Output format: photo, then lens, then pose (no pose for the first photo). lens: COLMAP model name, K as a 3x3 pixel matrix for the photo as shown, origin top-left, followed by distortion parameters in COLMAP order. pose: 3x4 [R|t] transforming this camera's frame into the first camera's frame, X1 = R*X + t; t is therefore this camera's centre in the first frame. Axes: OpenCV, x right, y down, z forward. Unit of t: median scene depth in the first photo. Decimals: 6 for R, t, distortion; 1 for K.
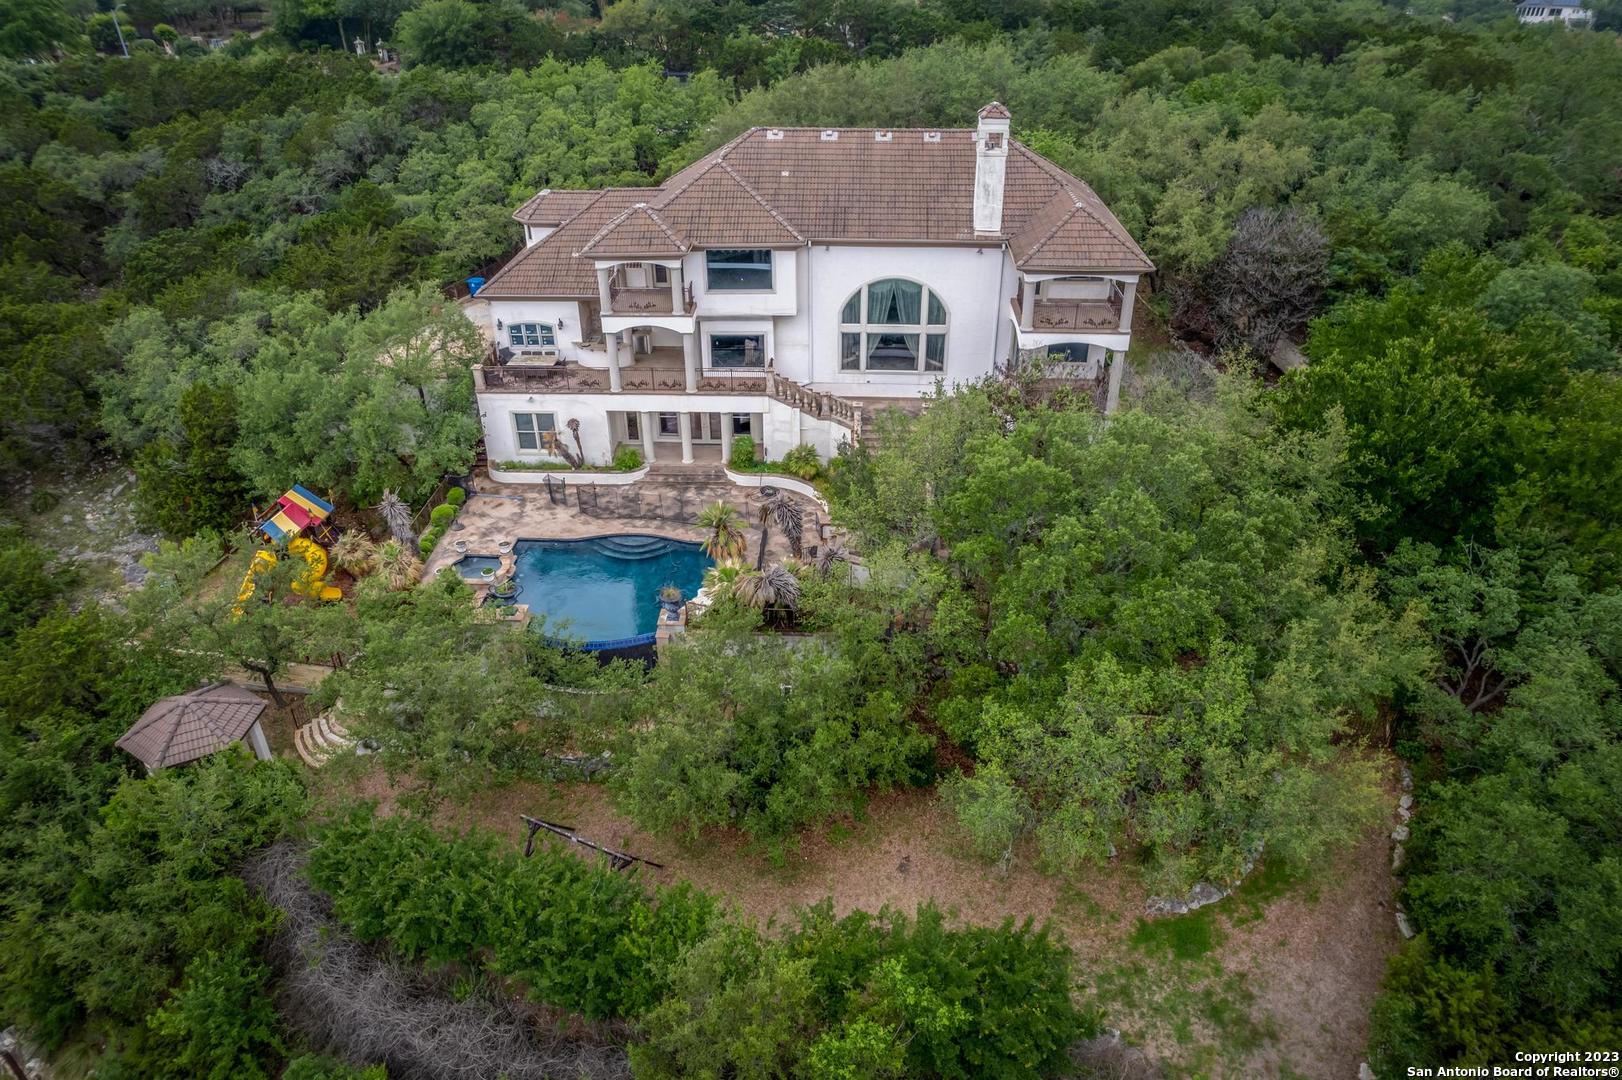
lens RADIAL K [[1065.9, 0, 799.2], [0, 1065.9, 543.2], [0, 0, 1]] dist [-0.086992, 0.066402]
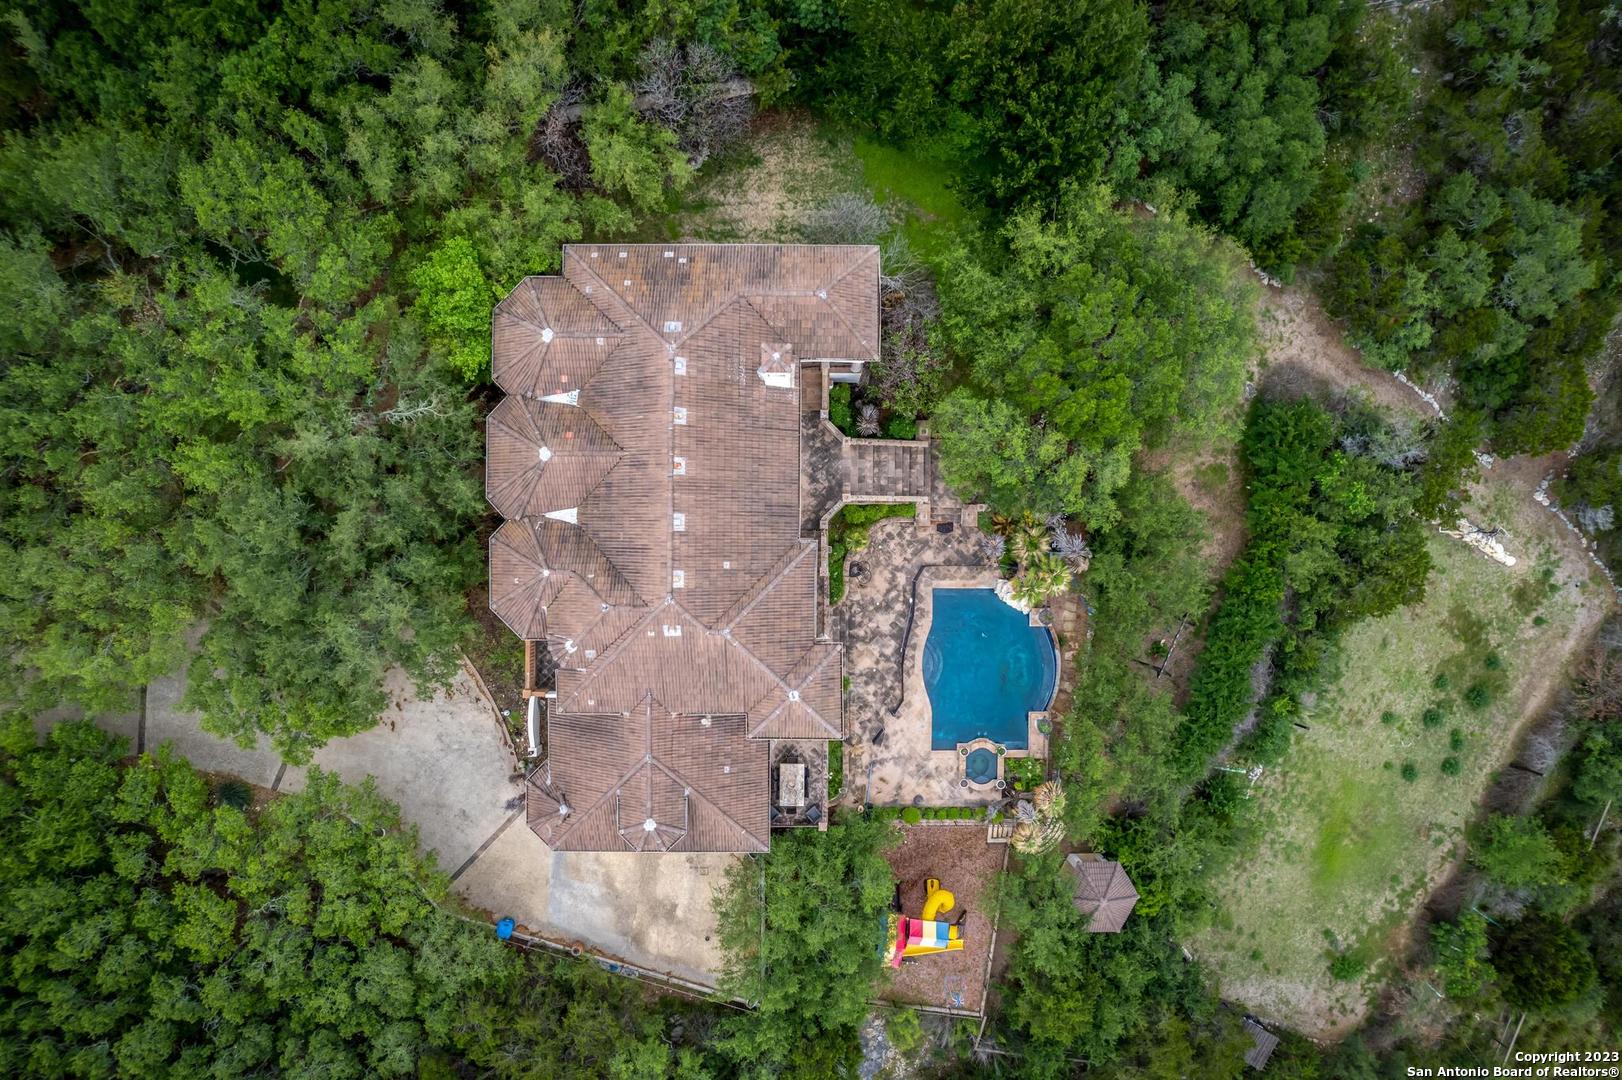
lens RADIAL K [[1048.9, 0, 811.0], [0, 1048.9, 540.0], [0, 0, 1]] dist [-0.081475, 0.075640]
pose [[-0.056587, -0.998265, 0.016258, -0.010064], [0.504084, -0.014511, 0.863533, -1.151796], [-0.861799, 0.057061, 0.504031, 0.418039]]
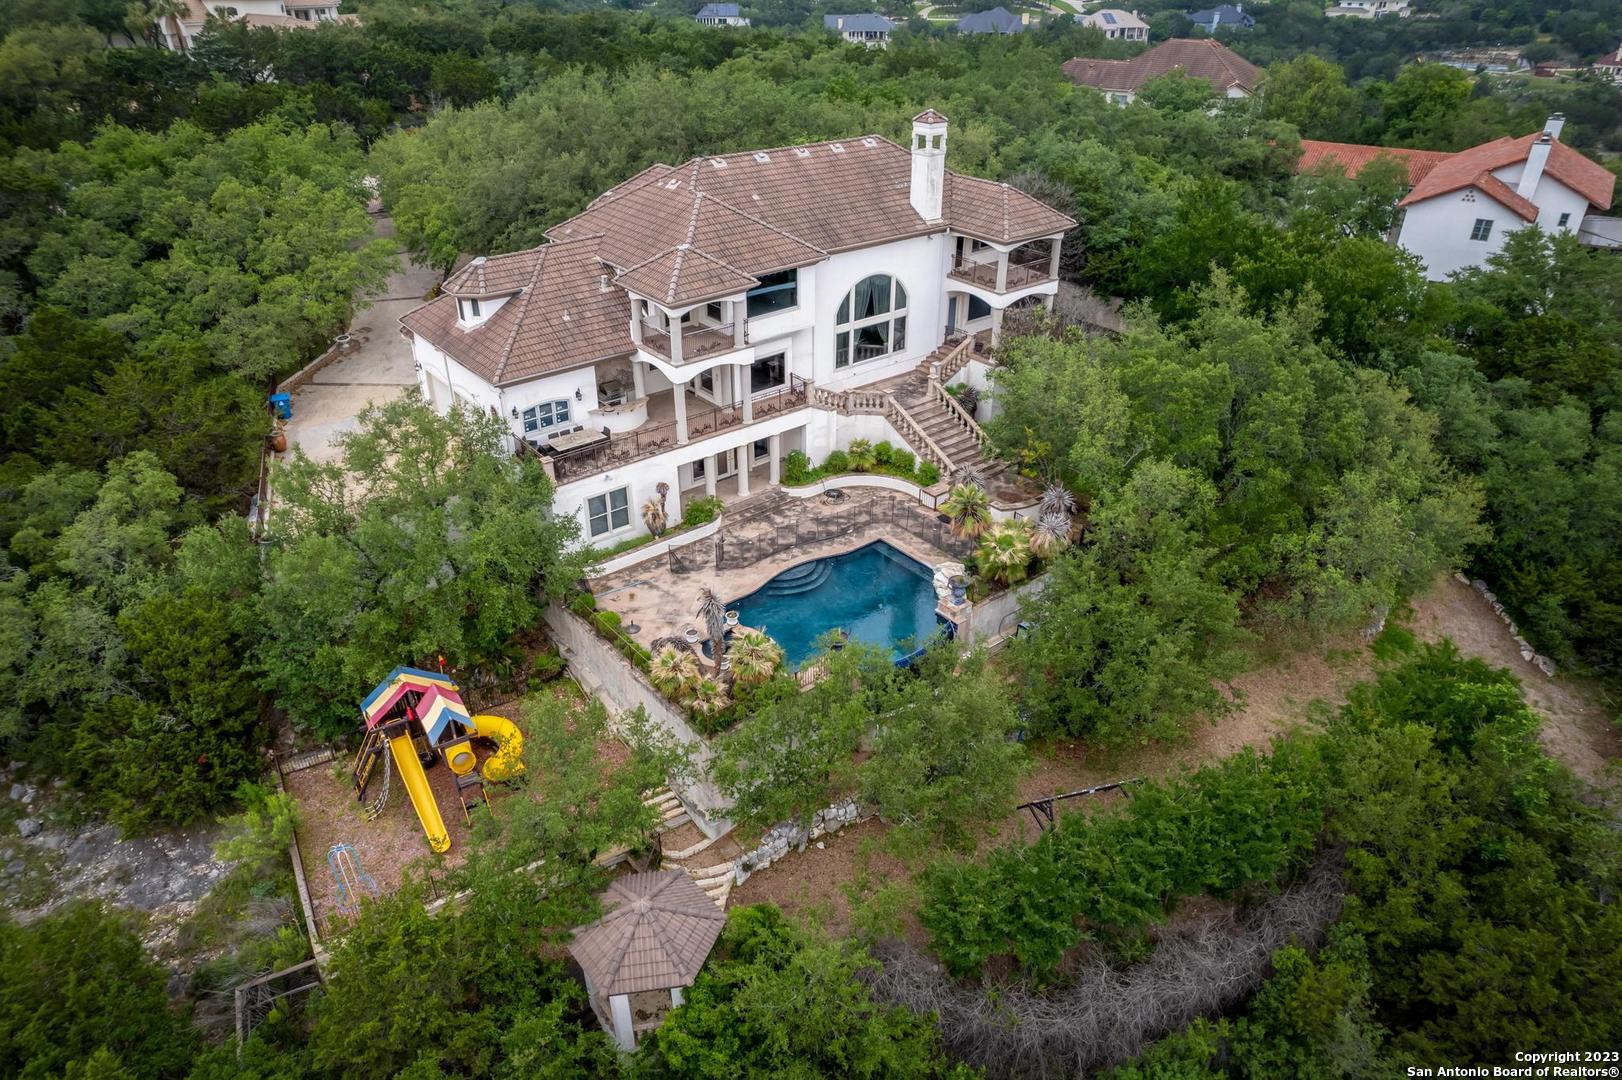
lens RADIAL K [[1048.9, 0, 811.0], [0, 1048.9, 540.0], [0, 0, 1]] dist [-0.081475, 0.075640]
pose [[0.737885, -0.328601, 0.589531, -0.672892], [0.337675, 0.936033, 0.099090, -0.116348], [-0.584382, 0.125953, 0.801644, 0.189374]]
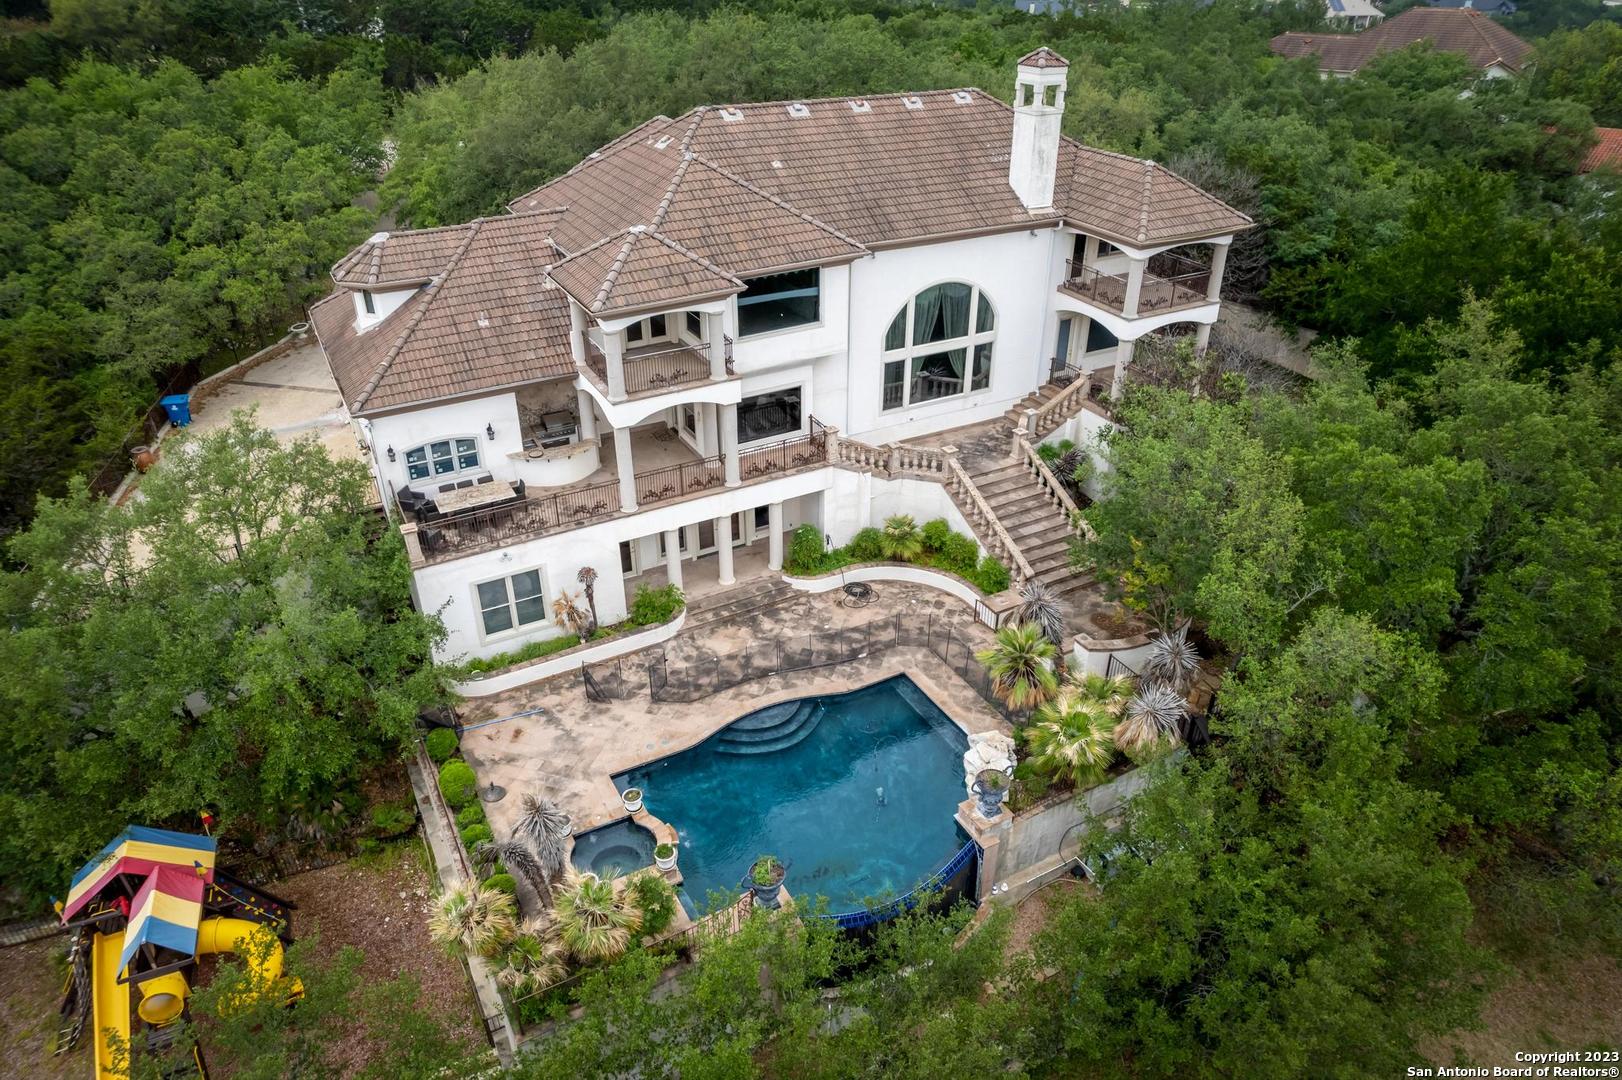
lens RADIAL K [[1048.9, 0, 811.0], [0, 1048.9, 540.0], [0, 0, 1]] dist [-0.081475, 0.075640]
pose [[0.844540, -0.261619, 0.467234, -0.389297], [0.266504, 0.962146, 0.057021, -0.132812], [-0.464465, 0.076363, 0.882293, 0.368912]]
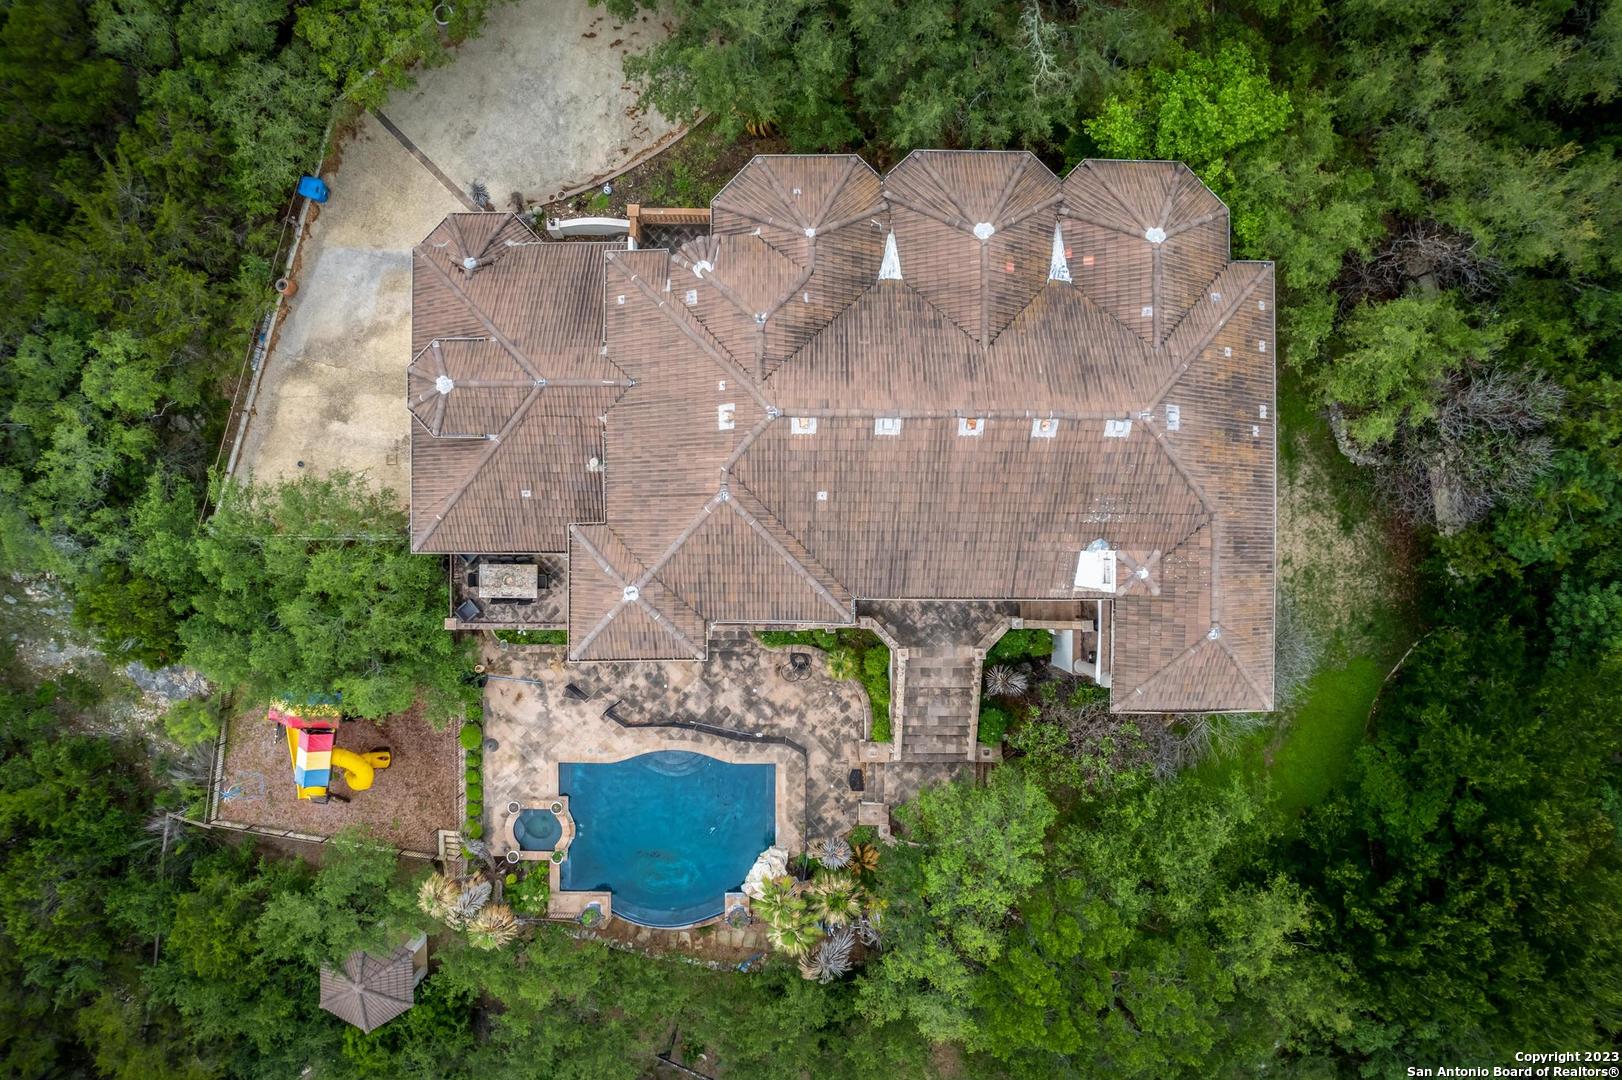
lens RADIAL K [[1065.9, 0, 799.2], [0, 1065.9, 543.2], [0, 0, 1]] dist [-0.086992, 0.066402]
pose [[0.997959, -0.058748, 0.025013, -0.046556], [0.008675, 0.512857, 0.858430, -0.914222], [-0.063259, -0.856462, 0.512320, 0.607889]]
